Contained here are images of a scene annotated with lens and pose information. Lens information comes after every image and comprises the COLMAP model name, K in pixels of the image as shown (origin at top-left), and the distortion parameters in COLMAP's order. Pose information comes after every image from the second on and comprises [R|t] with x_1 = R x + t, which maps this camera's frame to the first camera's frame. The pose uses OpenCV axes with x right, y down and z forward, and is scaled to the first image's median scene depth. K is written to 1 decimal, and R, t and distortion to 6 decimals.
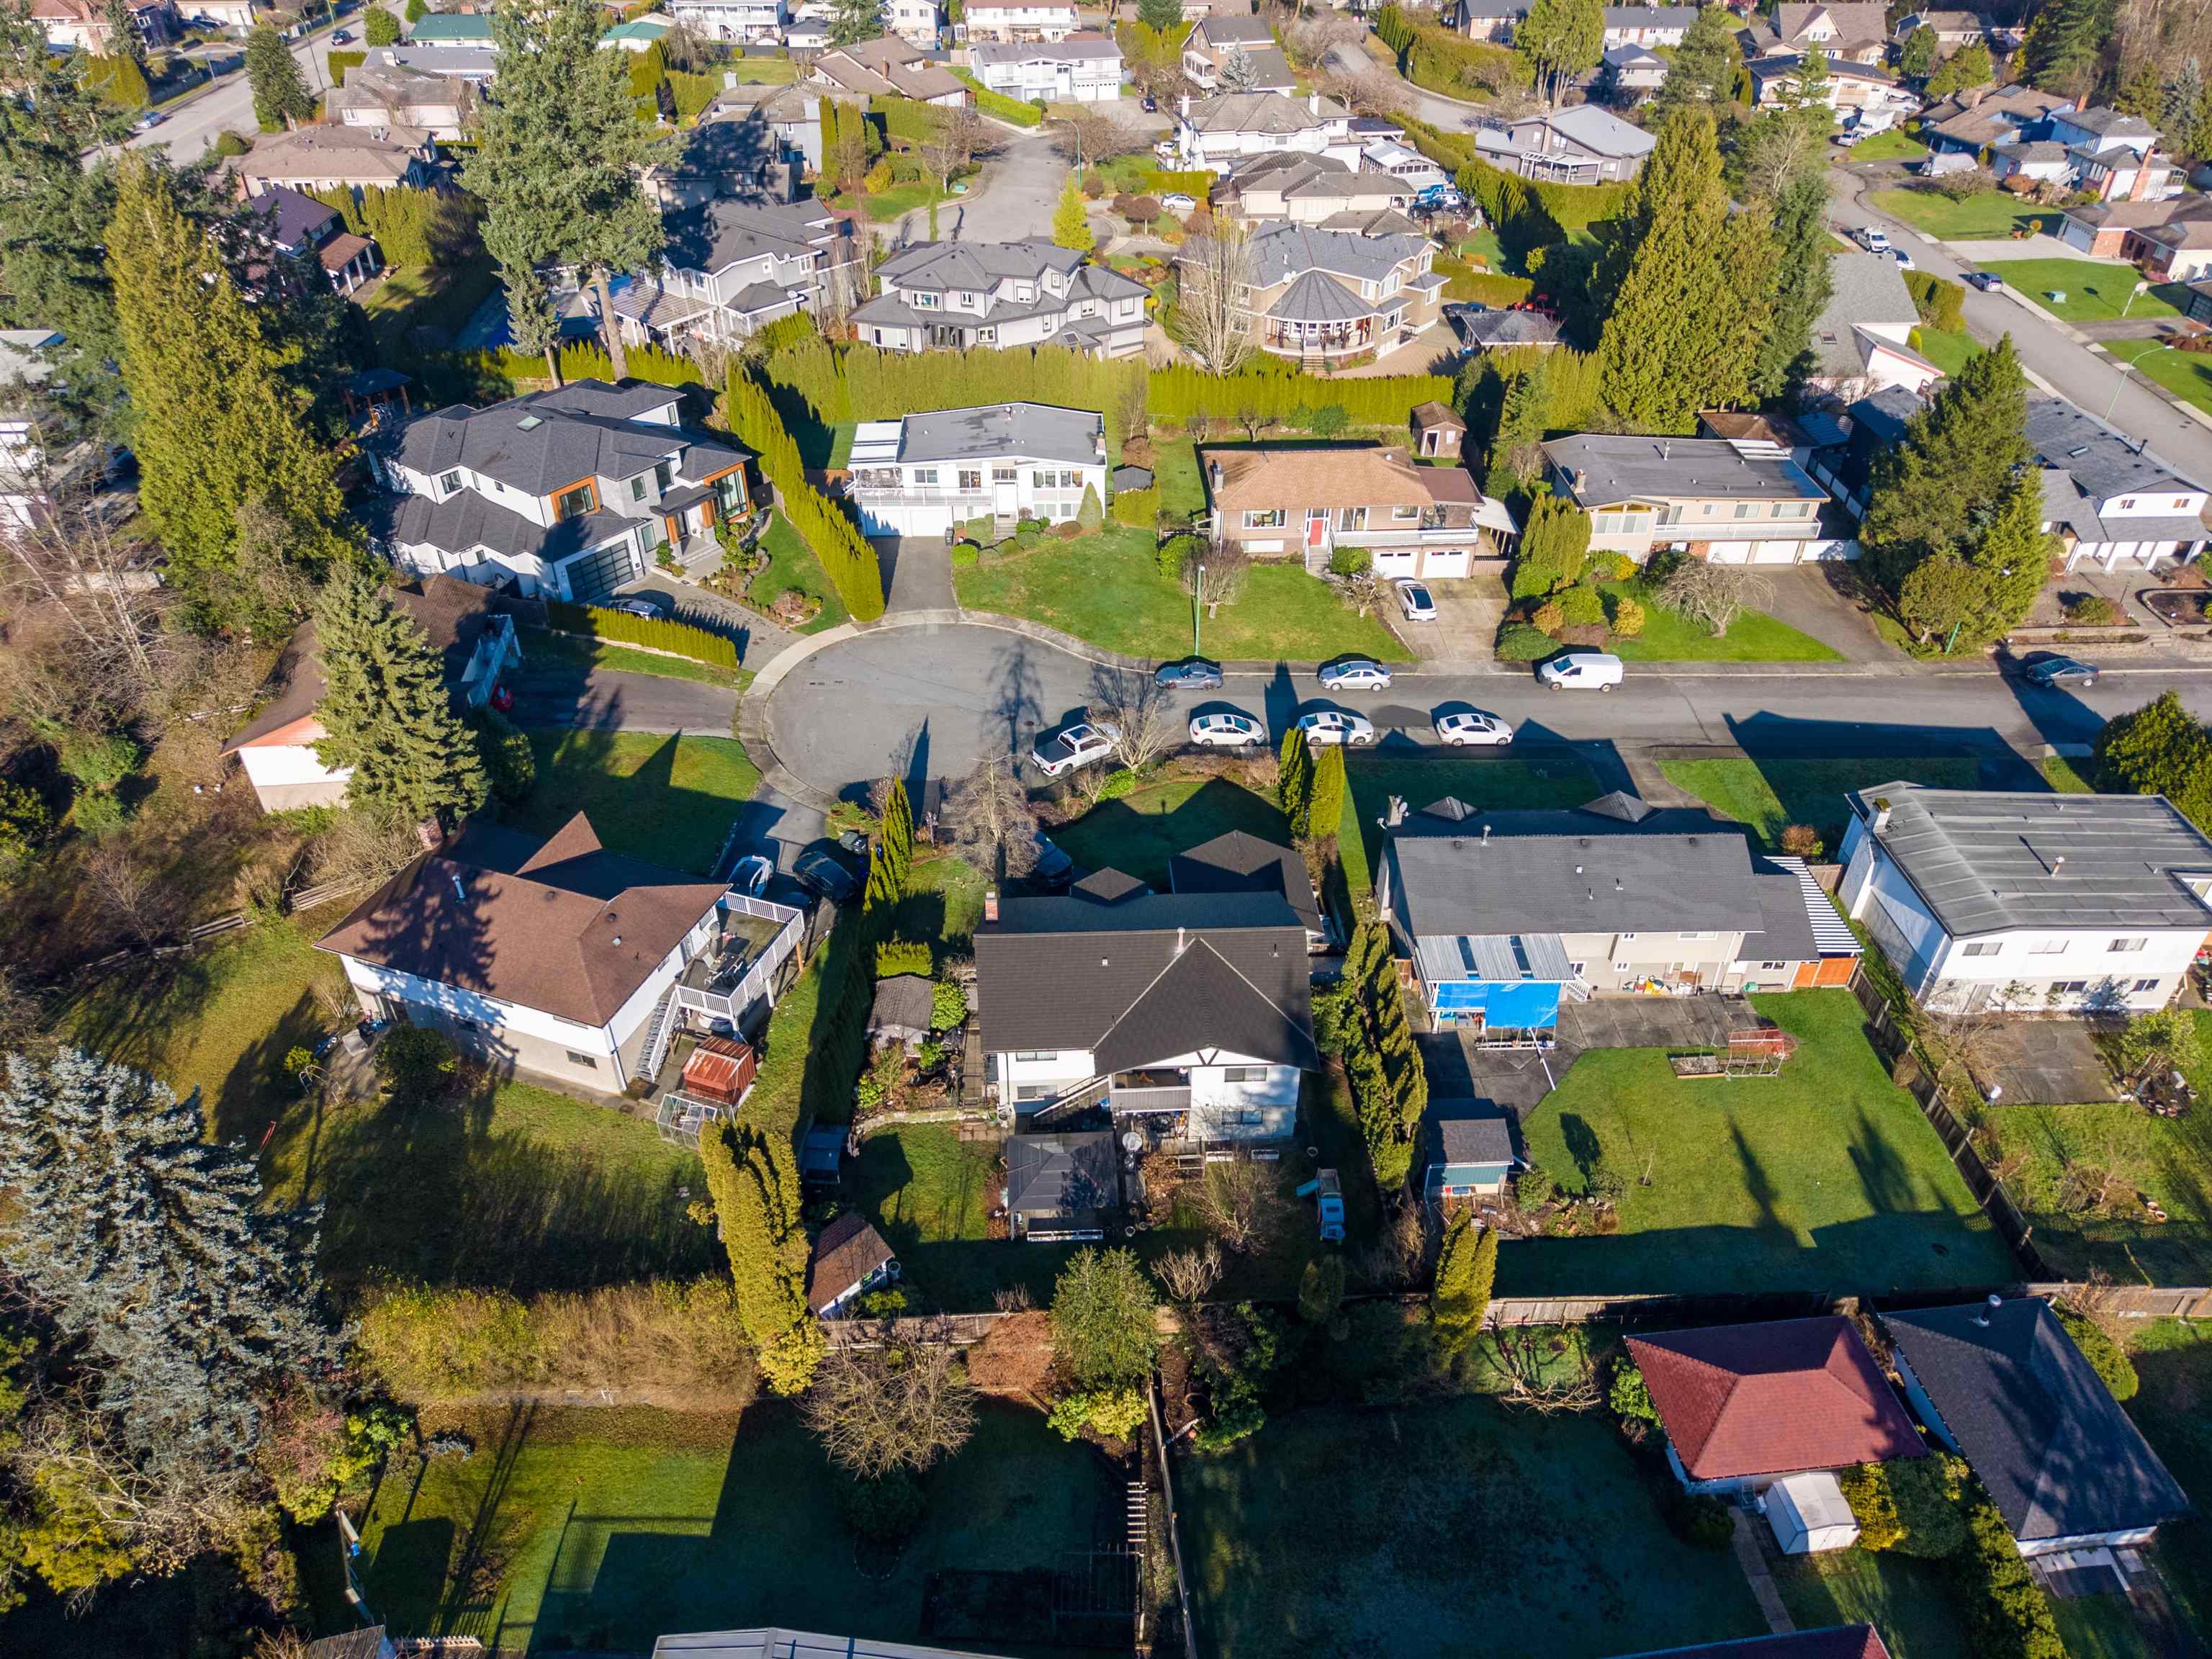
lens RADIAL K [[1476.7, 0, 1108.7], [0, 1476.7, 827.7], [0, 0, 1]] dist [0.022473, -0.020168]
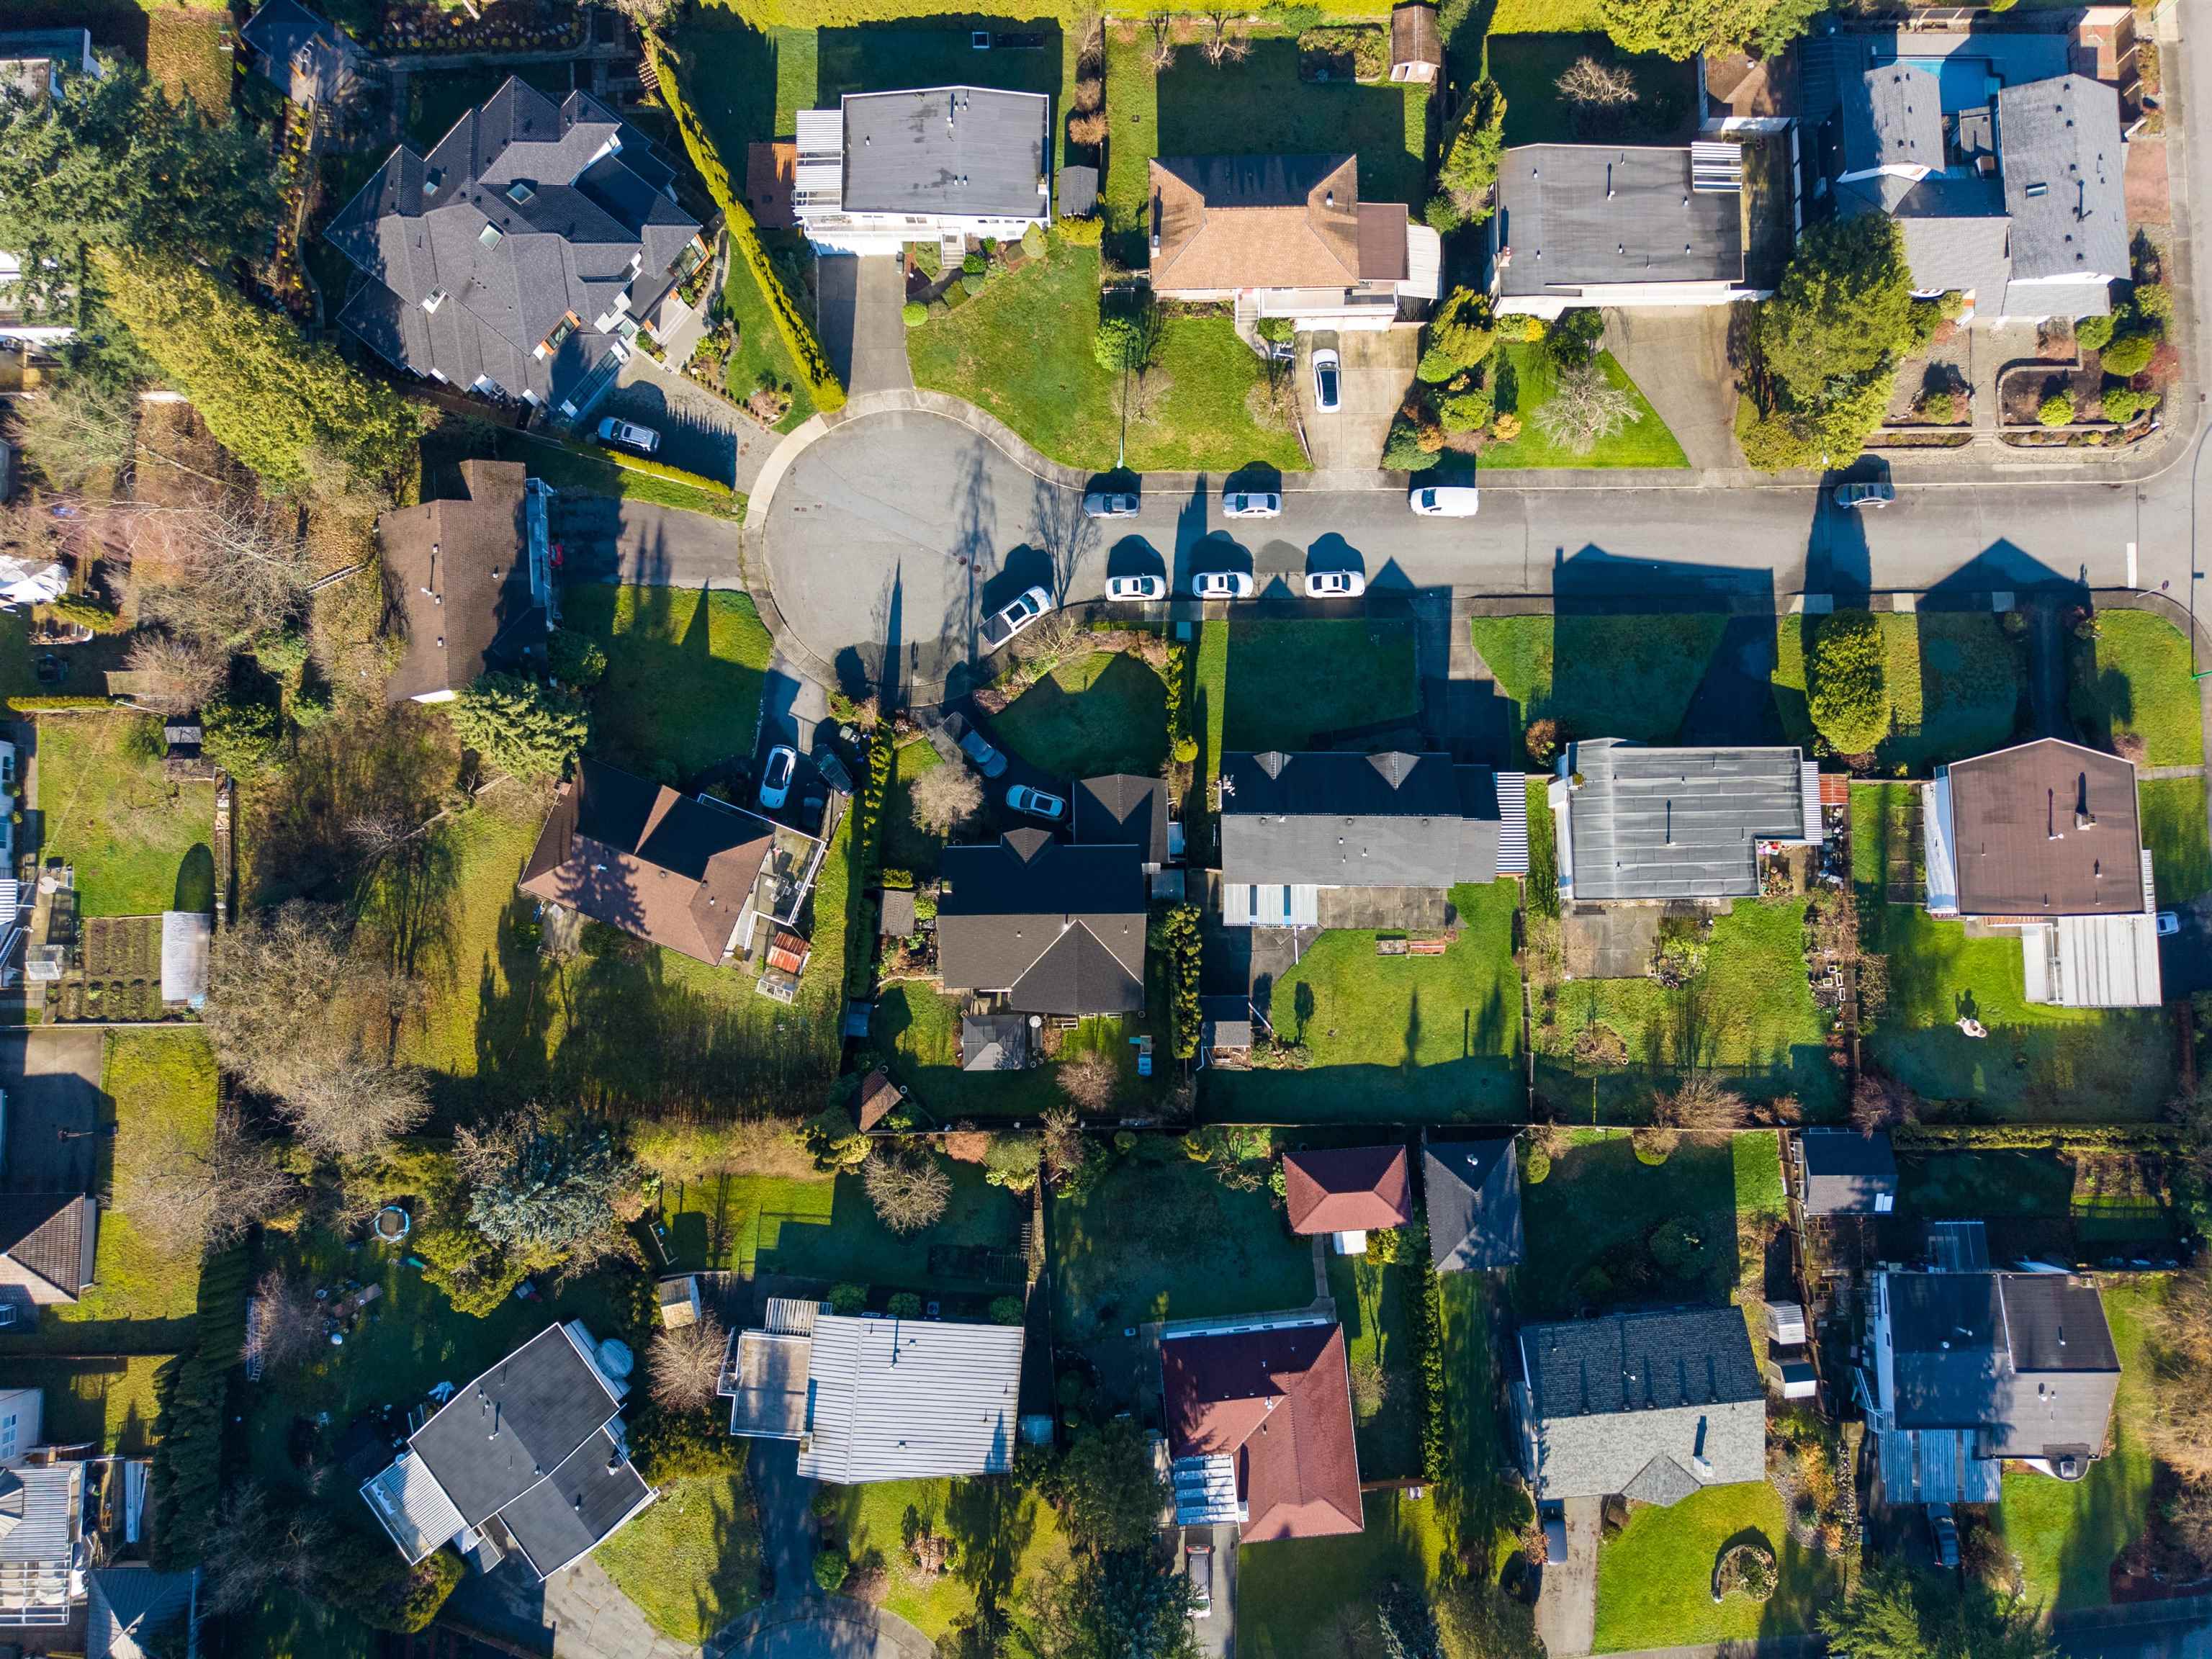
lens RADIAL K [[1460.2, 0, 1111.8], [0, 1460.2, 834.2], [0, 0, 1]] dist [0.035819, -0.034912]
pose [[0.999224, 0.035423, -0.017215, 0.086764], [-0.011195, 0.674515, 0.738177, -0.822178], [0.037760, -0.737411, 0.674388, 0.008745]]
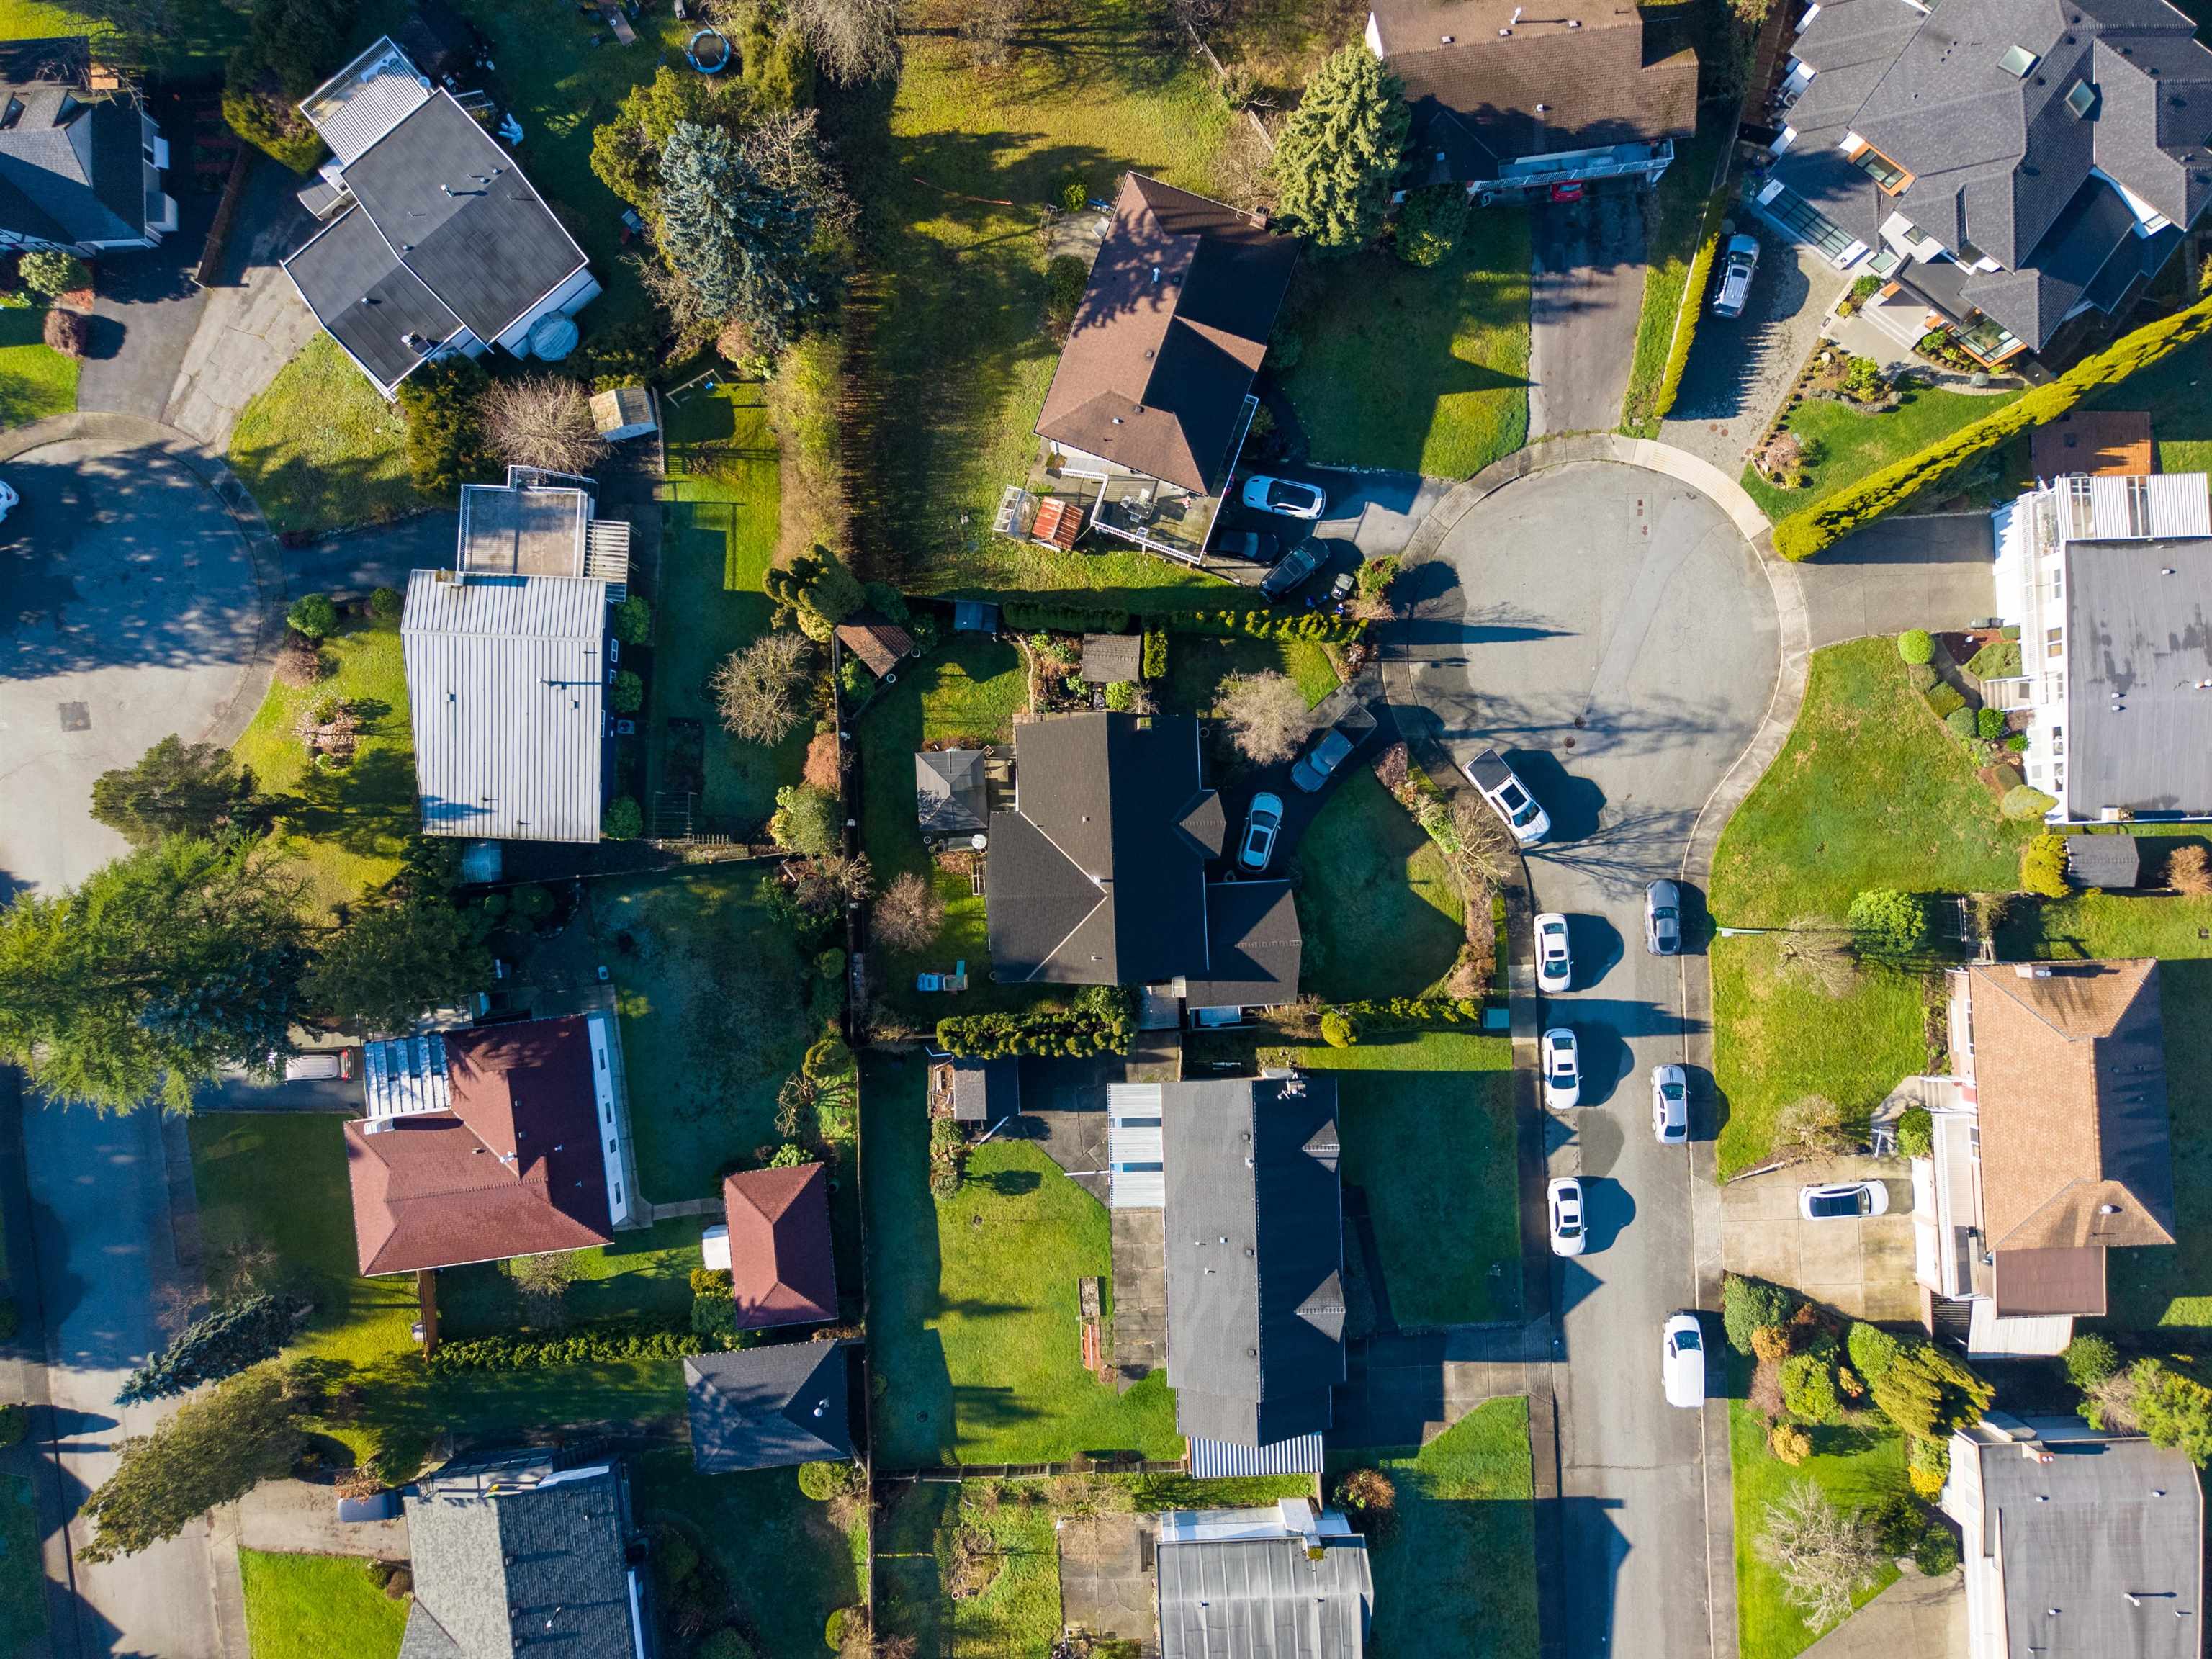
lens RADIAL K [[1476.7, 0, 1107.2], [0, 1476.7, 831.4], [0, 0, 1]] dist [0.022473, -0.020168]
pose [[-0.004967, 0.999533, -0.030137, 0.031712], [-0.599413, 0.021147, 0.800161, -0.643841], [0.800425, 0.022038, 0.599028, 0.195415]]
